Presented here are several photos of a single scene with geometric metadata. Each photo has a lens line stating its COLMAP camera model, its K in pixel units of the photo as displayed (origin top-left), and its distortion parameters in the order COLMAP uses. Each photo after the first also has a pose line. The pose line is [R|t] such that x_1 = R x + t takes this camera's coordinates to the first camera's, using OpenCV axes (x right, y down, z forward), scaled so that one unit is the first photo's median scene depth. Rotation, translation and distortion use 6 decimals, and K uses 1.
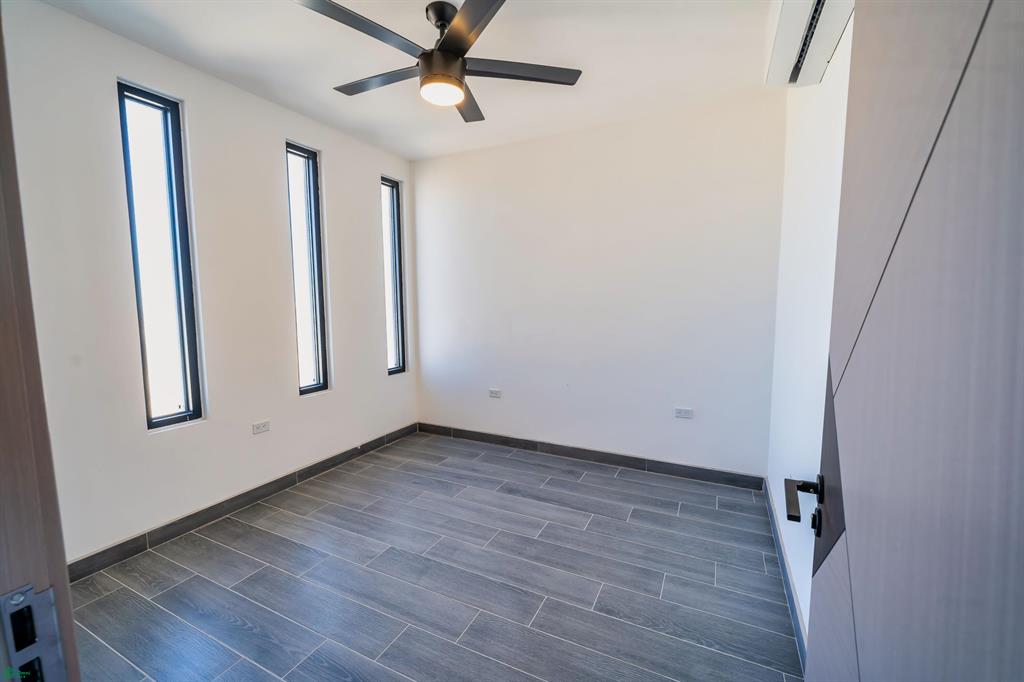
lens RADIAL K [[426.2, 0, 521.1], [0, 426.2, 344.1], [0, 0, 1]] dist [-0.003566, 0.000732]
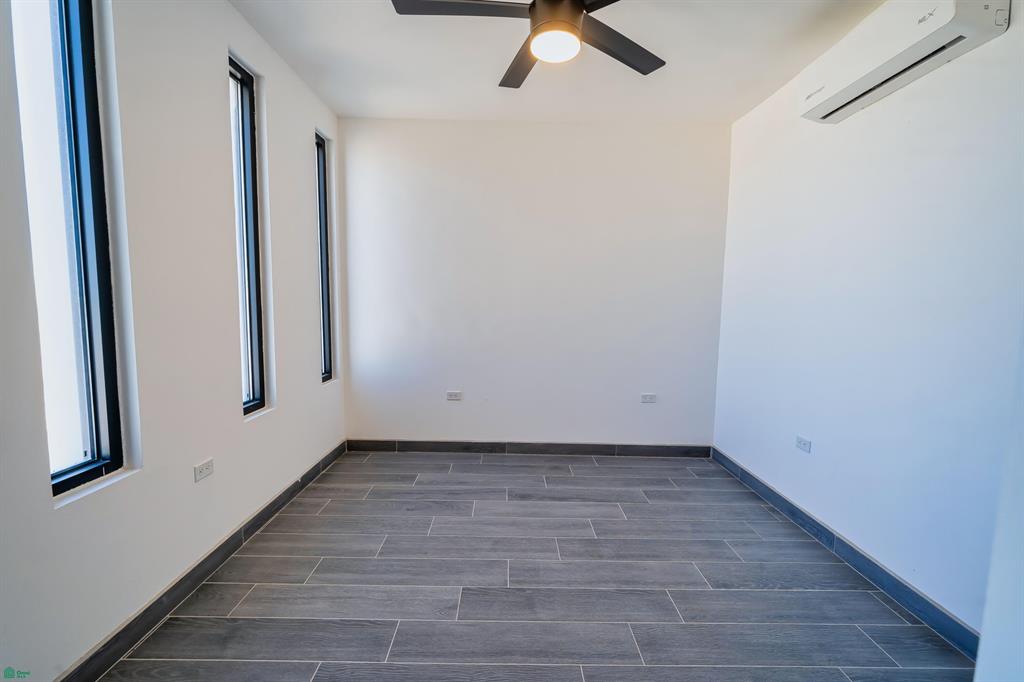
lens RADIAL K [[426.2, 0, 514.3], [0, 426.2, 341.4], [0, 0, 1]] dist [-0.003566, 0.000732]
pose [[0.896050, -0.024151, 0.443297, -0.469663], [0.028346, 0.999594, -0.002838, 0.010321], [-0.443048, 0.015108, 0.896370, 0.186492]]
